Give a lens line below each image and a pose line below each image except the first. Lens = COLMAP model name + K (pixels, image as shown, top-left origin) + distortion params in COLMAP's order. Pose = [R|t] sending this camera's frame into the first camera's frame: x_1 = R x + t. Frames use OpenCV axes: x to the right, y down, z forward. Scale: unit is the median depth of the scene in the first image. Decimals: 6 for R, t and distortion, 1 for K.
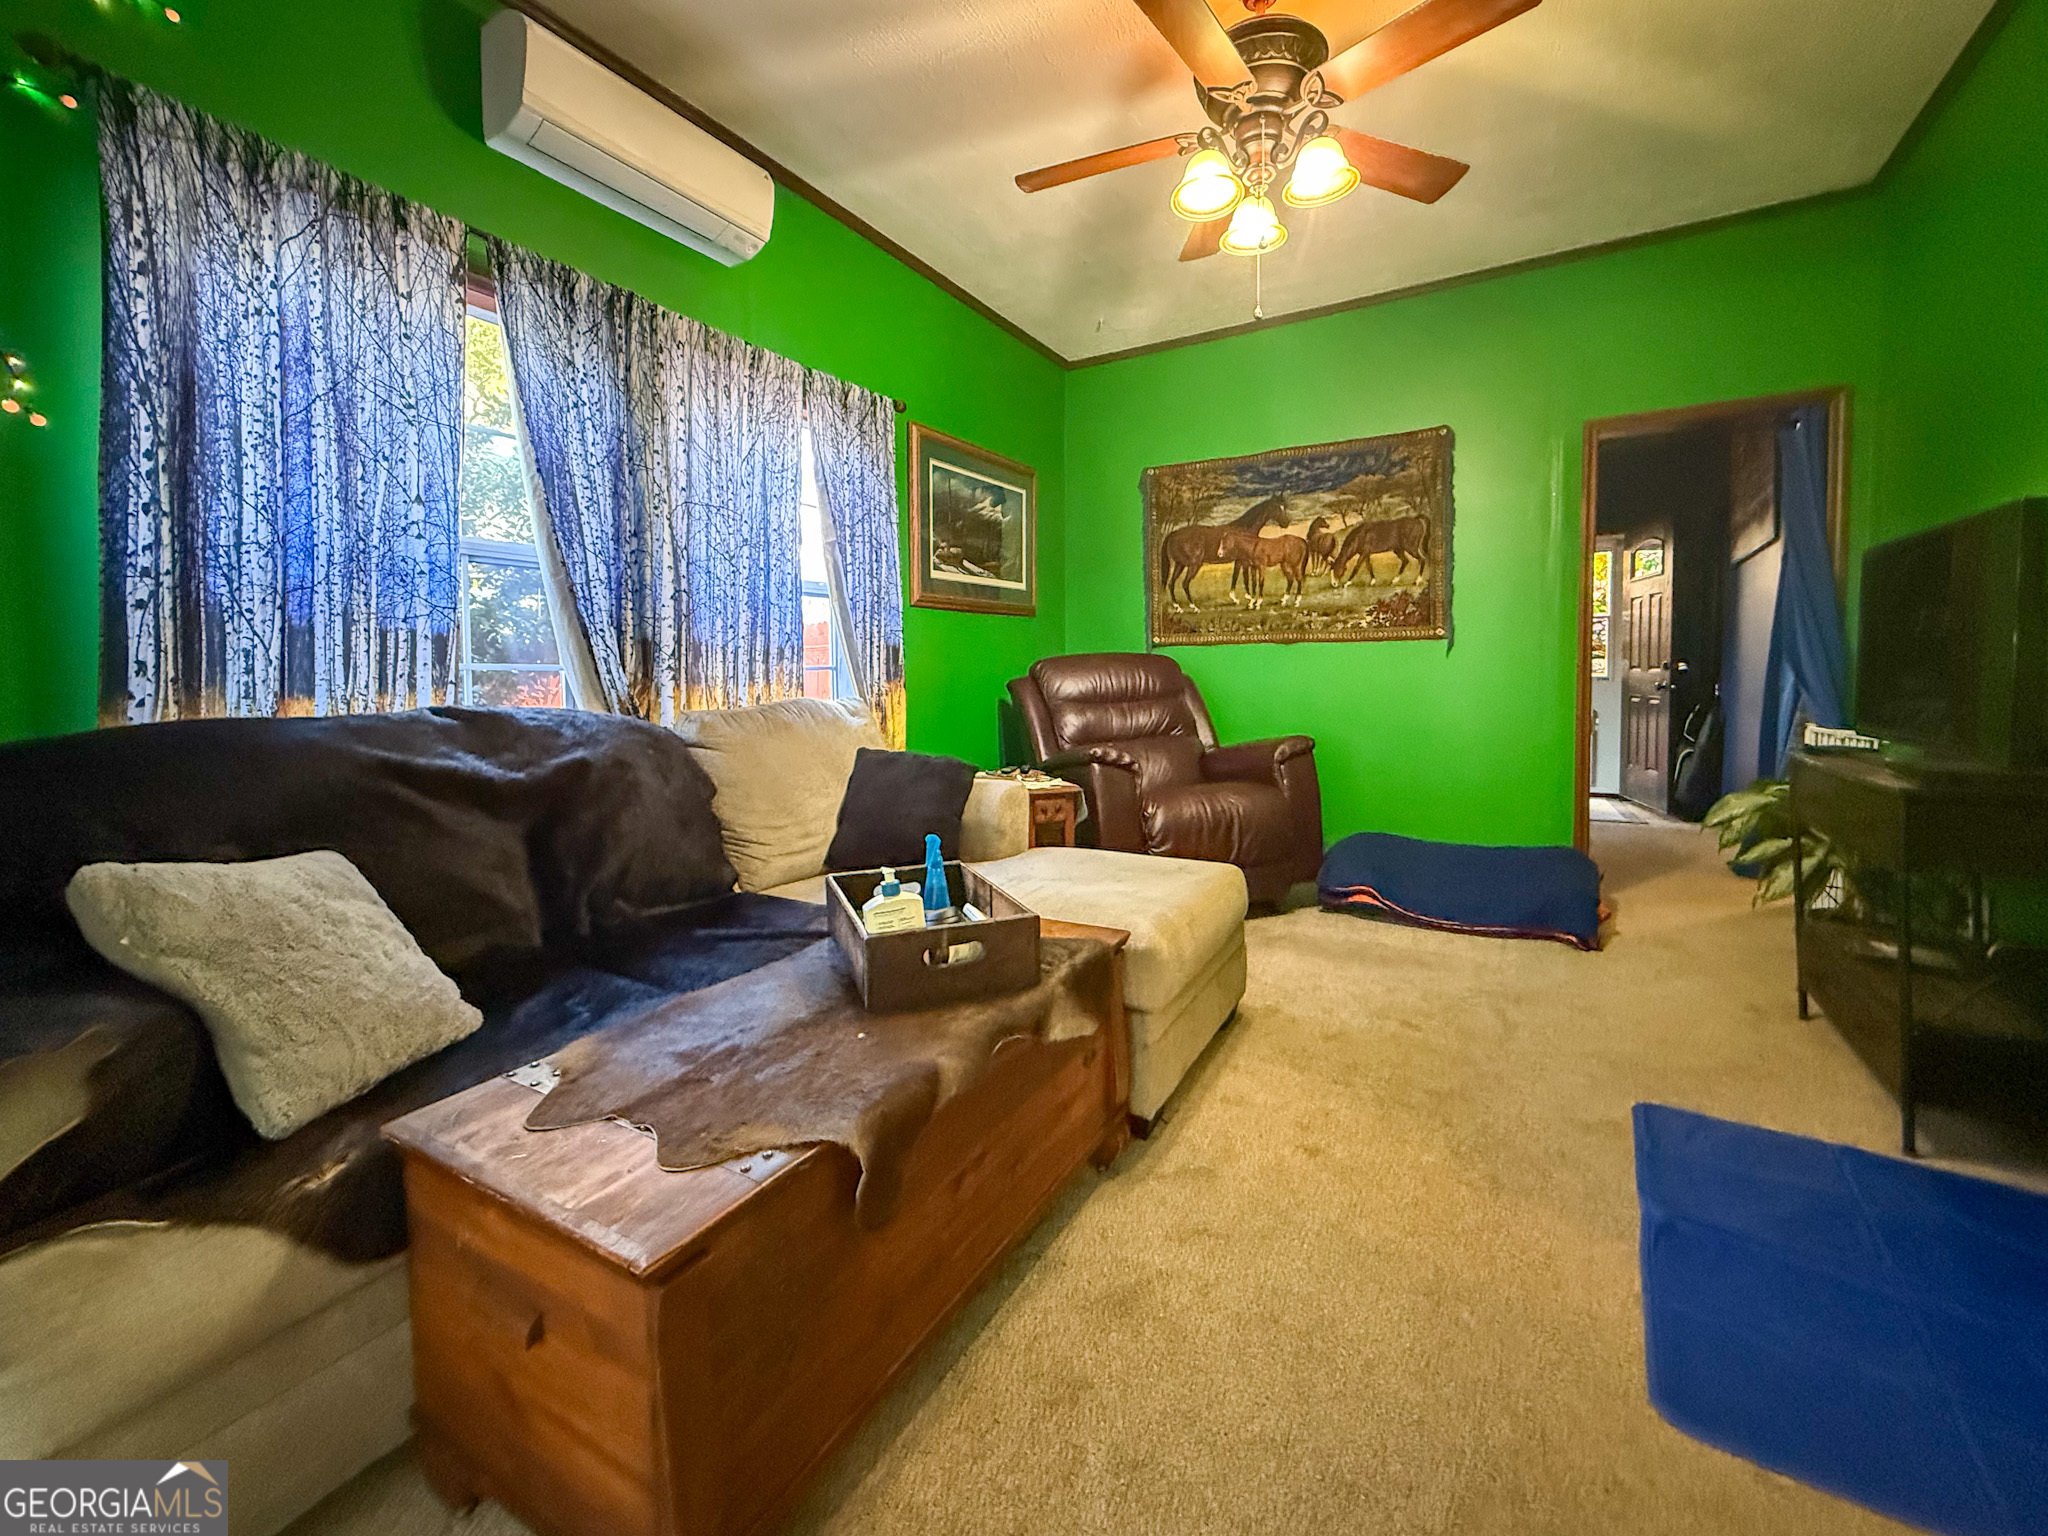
lens RADIAL K [[836.3, 0, 1024.0], [0, 836.3, 768.0], [0, 0, 1]] dist [-0.000915, -0.000099]
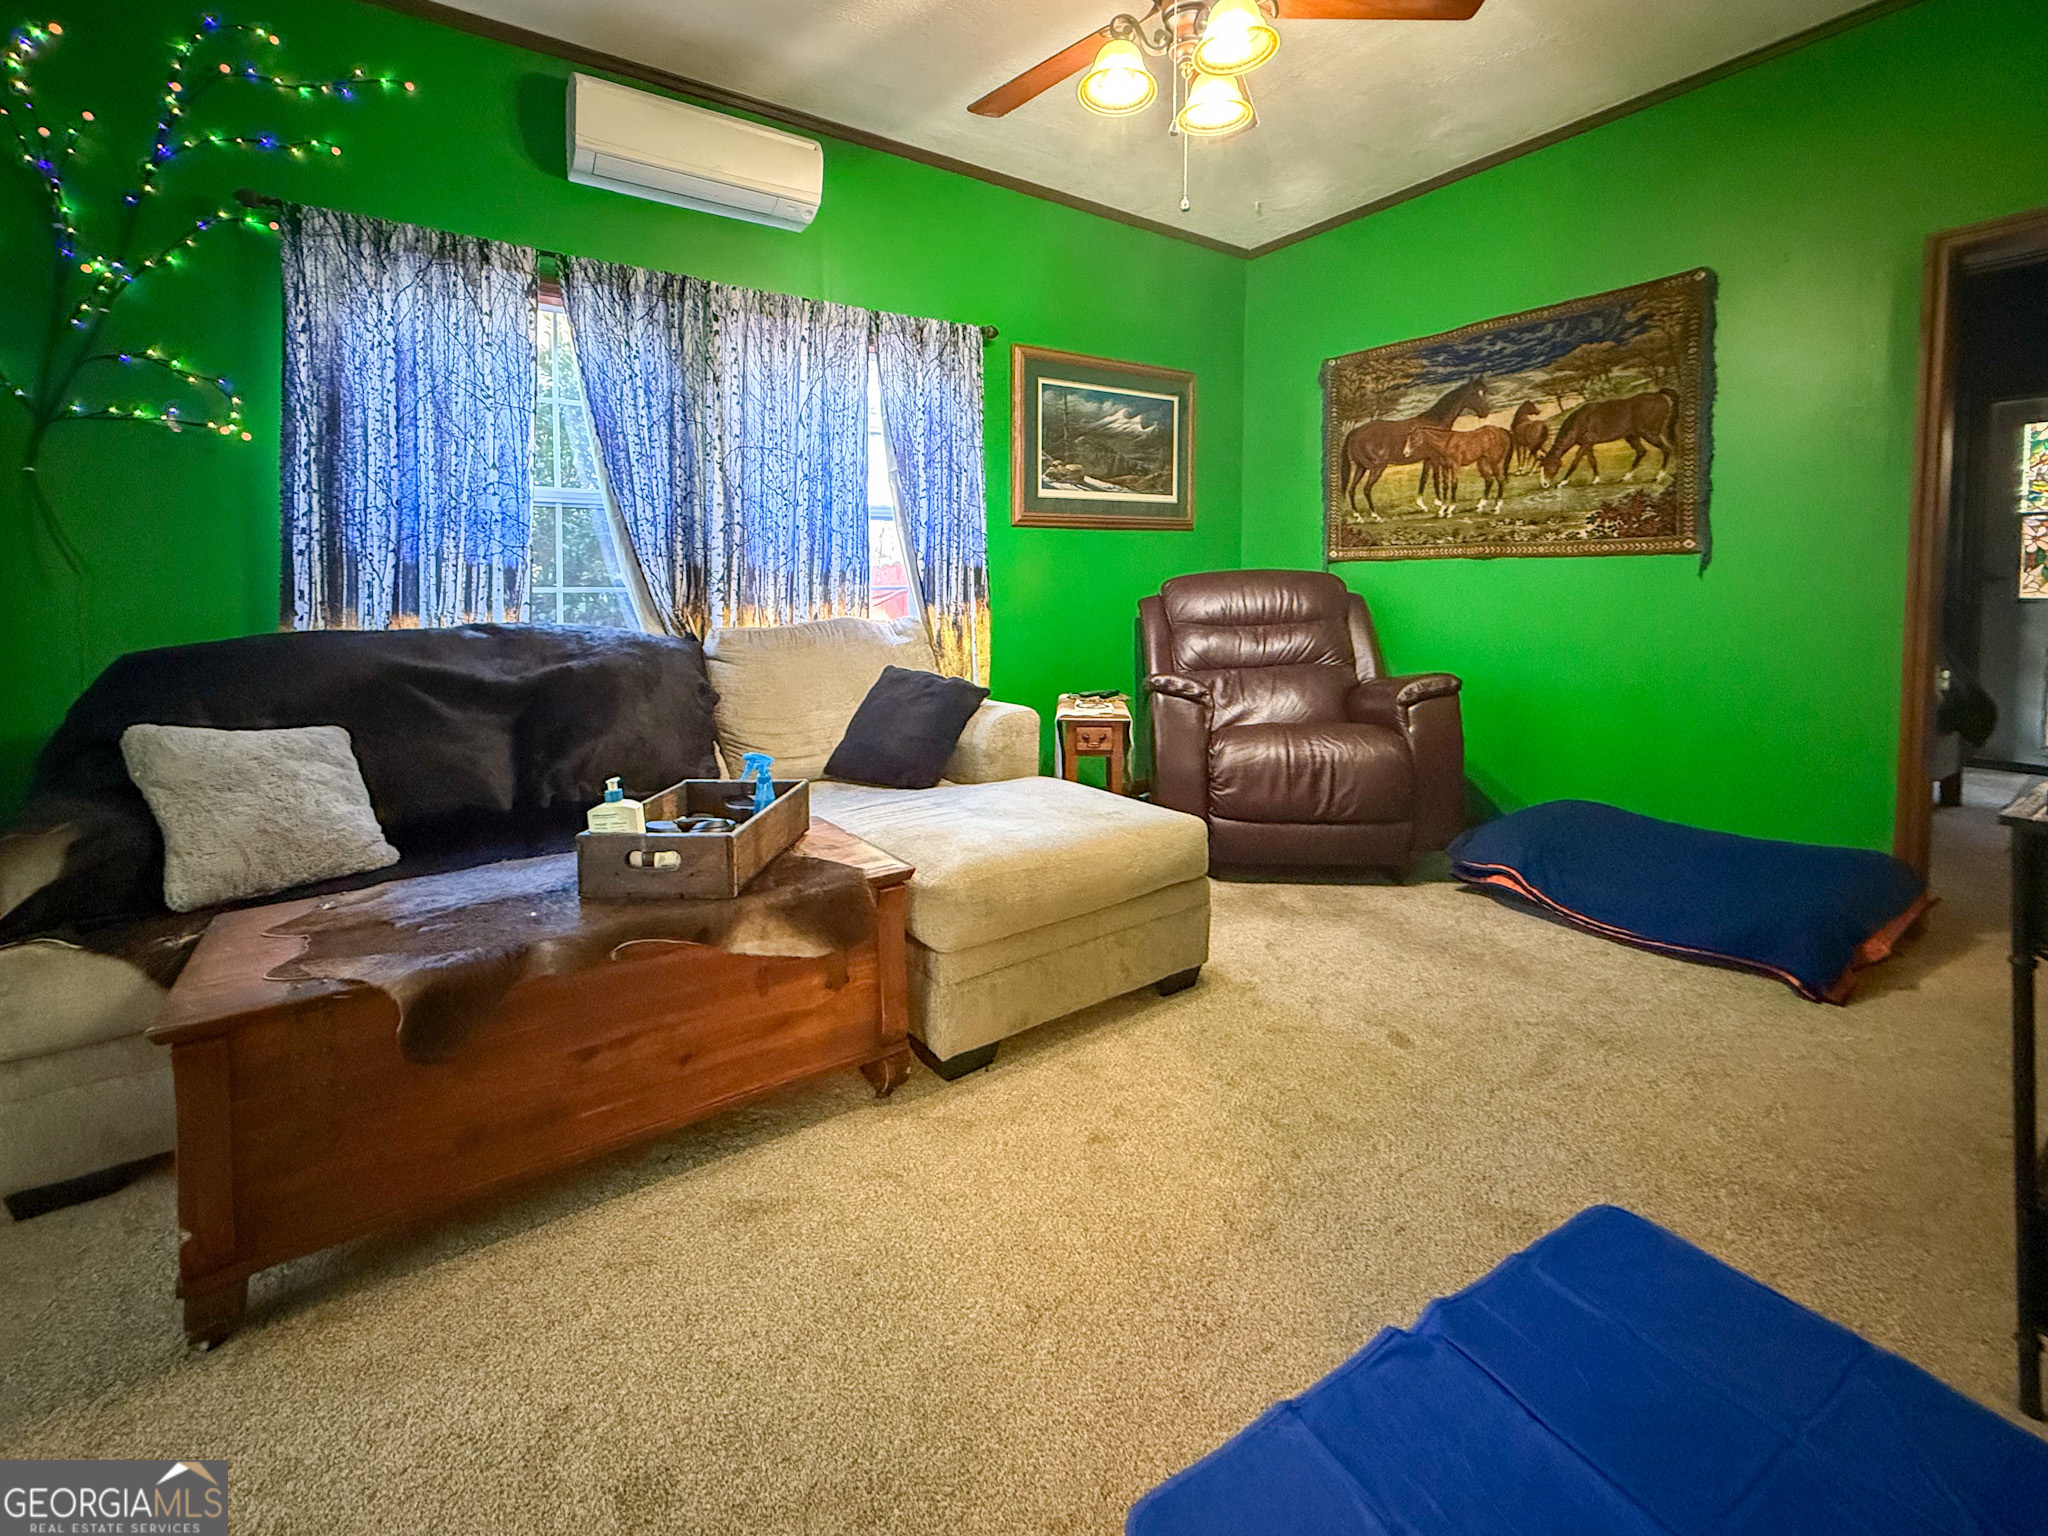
lens RADIAL K [[866.8, 0, 1025.7], [0, 866.8, 679.5], [0, 0, 1]] dist [-0.000320, 0.000125]
pose [[0.907467, 0.054505, -0.416573, 0.449549], [-0.052699, 0.998485, 0.015843, -0.035241], [0.416805, 0.007576, 0.908964, 0.074649]]
